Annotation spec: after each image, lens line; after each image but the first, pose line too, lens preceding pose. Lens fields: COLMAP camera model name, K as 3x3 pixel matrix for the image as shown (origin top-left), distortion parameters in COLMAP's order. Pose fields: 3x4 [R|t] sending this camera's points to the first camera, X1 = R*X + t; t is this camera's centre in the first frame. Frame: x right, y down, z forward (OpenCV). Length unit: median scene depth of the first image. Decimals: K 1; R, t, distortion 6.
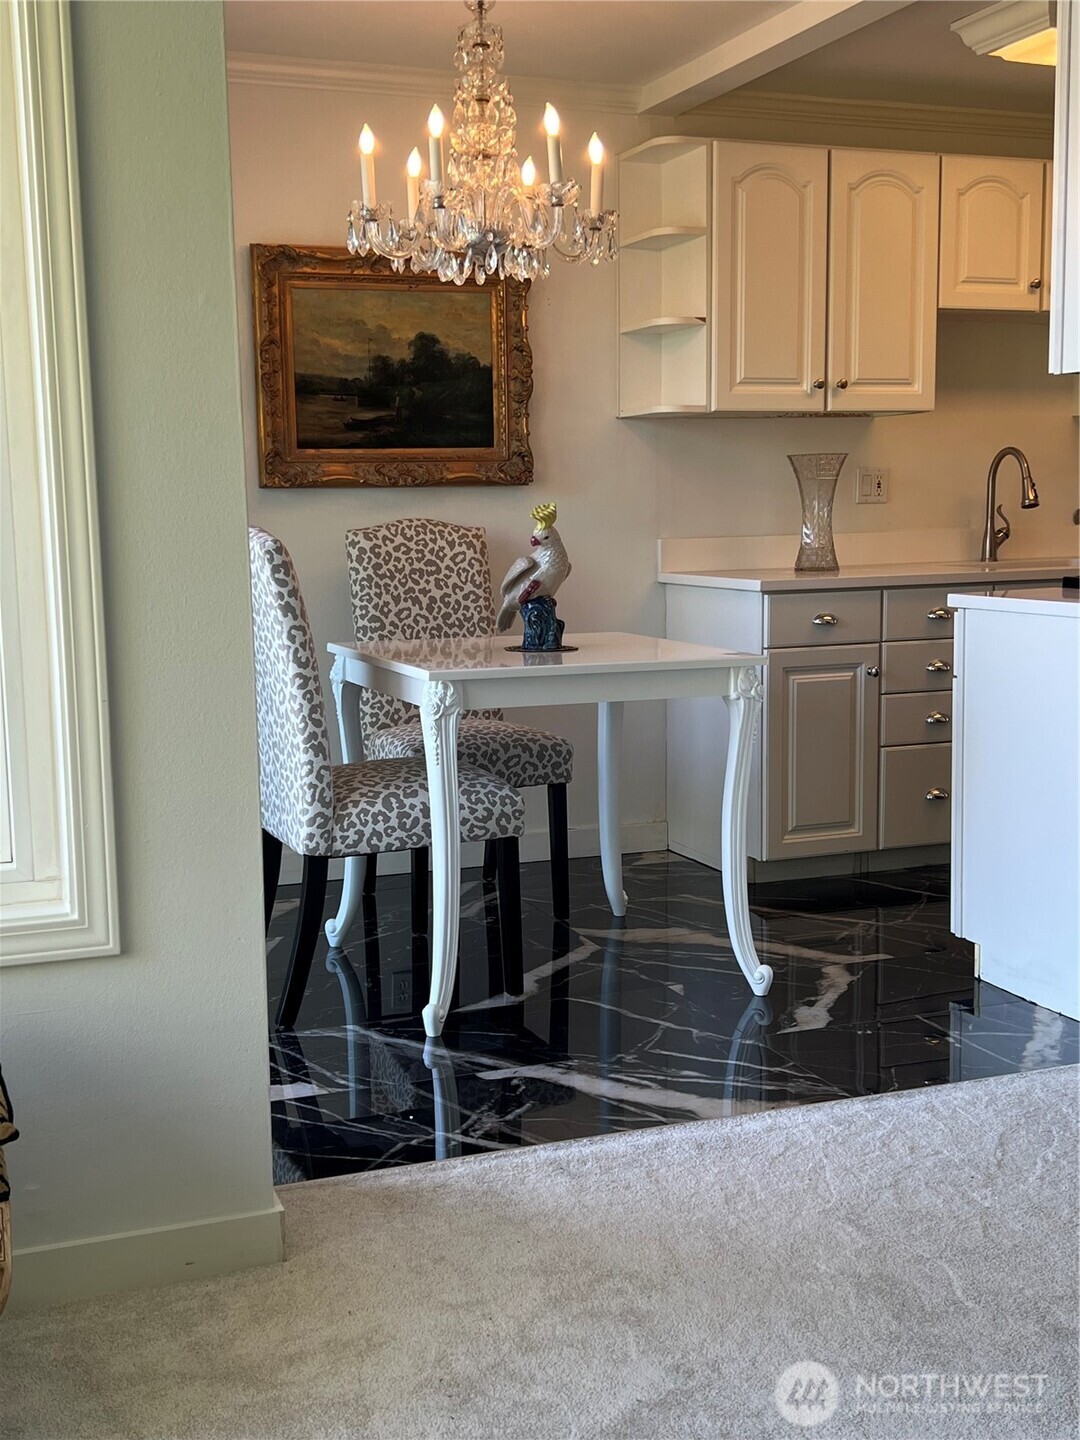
lens RADIAL K [[1711.1, 0, 538.9], [0, 1711.1, 716.5], [0, 0, 1]] dist [0.189544, 0.000000]
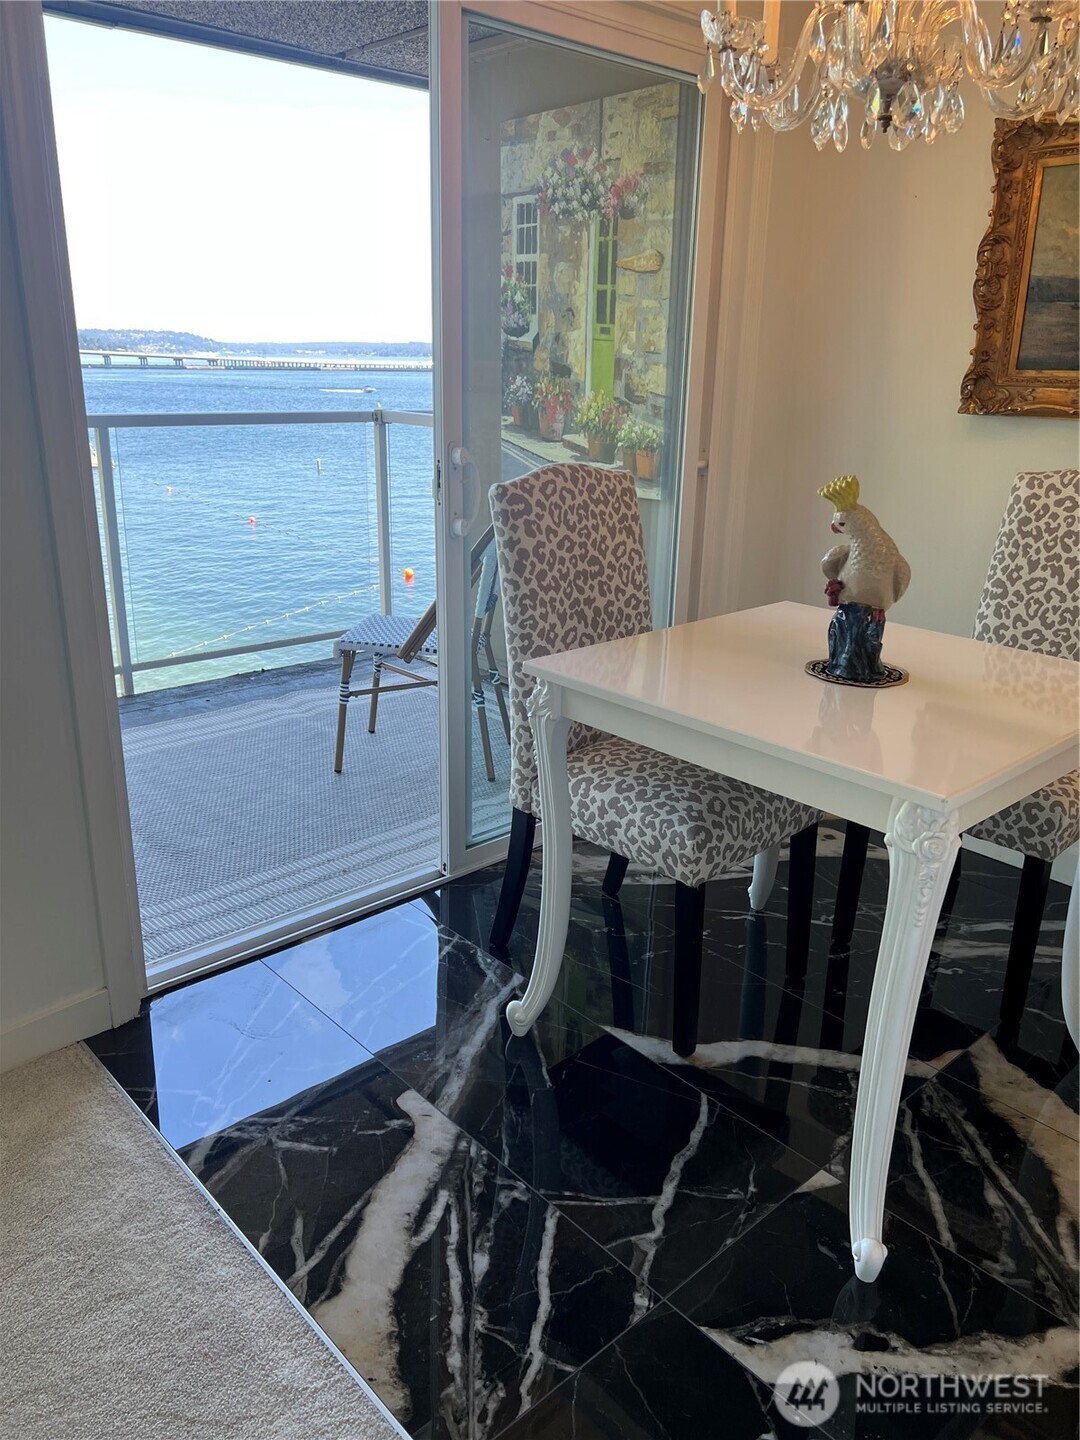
lens RADIAL K [[1090.5, 0, 527.9], [0, 1090.5, 705.7], [0, 0, 1]] dist [0.074747, -0.066914]
pose [[0.349876, 0.308866, -0.884414, 0.318283], [-0.141440, 0.950678, 0.276054, -0.116341], [0.926057, 0.028507, 0.376305, 0.586118]]
